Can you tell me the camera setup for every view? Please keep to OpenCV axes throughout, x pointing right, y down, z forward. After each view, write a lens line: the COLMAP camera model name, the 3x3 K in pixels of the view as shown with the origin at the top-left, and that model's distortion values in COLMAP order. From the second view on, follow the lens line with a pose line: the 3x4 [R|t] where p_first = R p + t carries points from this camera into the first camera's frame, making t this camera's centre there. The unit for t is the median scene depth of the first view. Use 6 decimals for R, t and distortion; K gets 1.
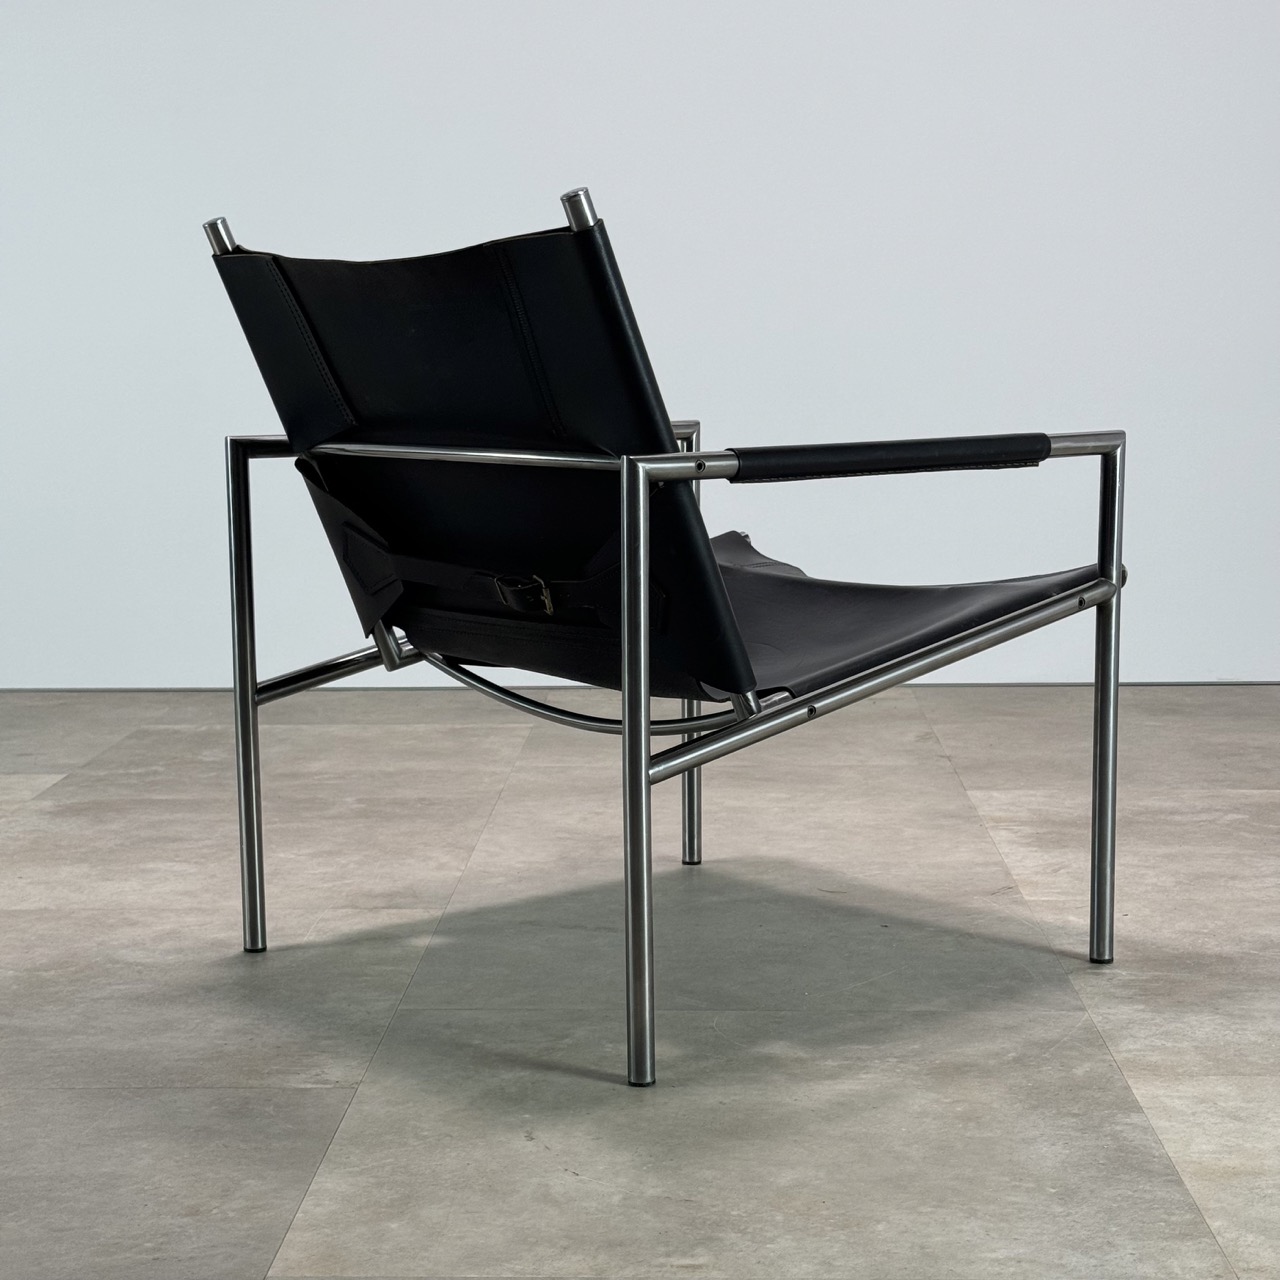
lens RADIAL K [[2510.9, 0, 640.0], [0, 2510.9, 640.0], [0, 0, 1]] dist [0.152339, -0.292029]
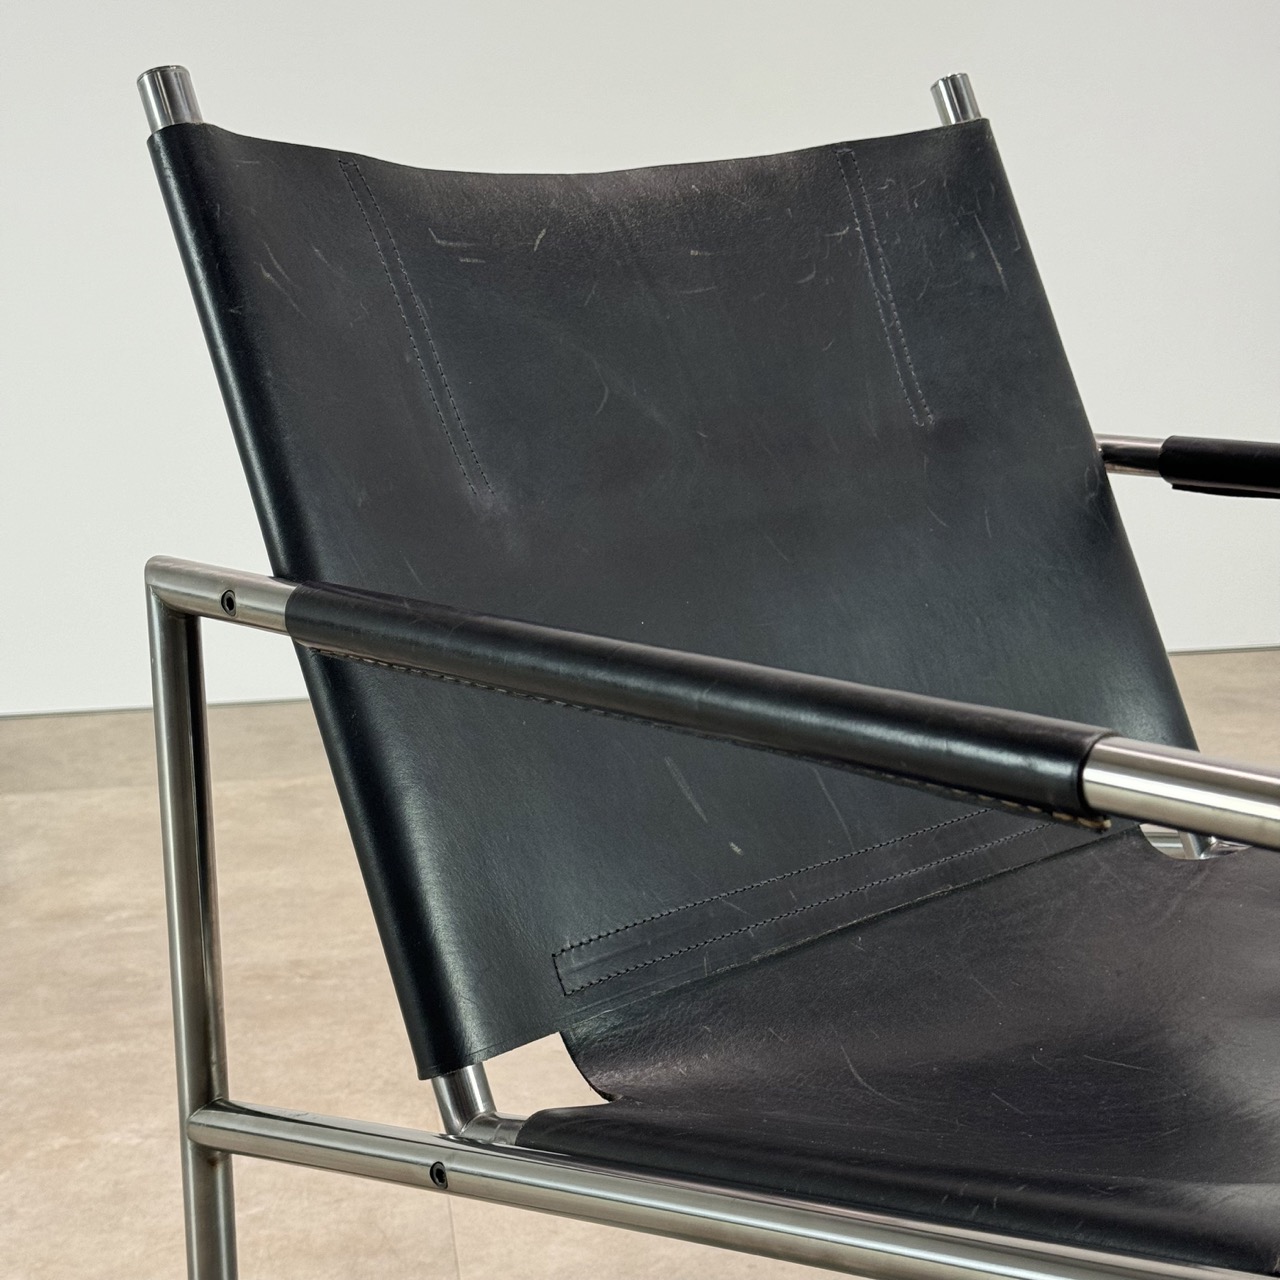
lens RADIAL K [[2388.9, 0, 640.0], [0, 2388.9, 640.0], [0, 0, 1]] dist [0.115043, -0.240991]
pose [[0.983591, -0.051235, 0.172986, -0.096986], [0.037079, 0.995767, 0.084101, -0.063511], [-0.176563, -0.076307, 0.981327, 0.372419]]
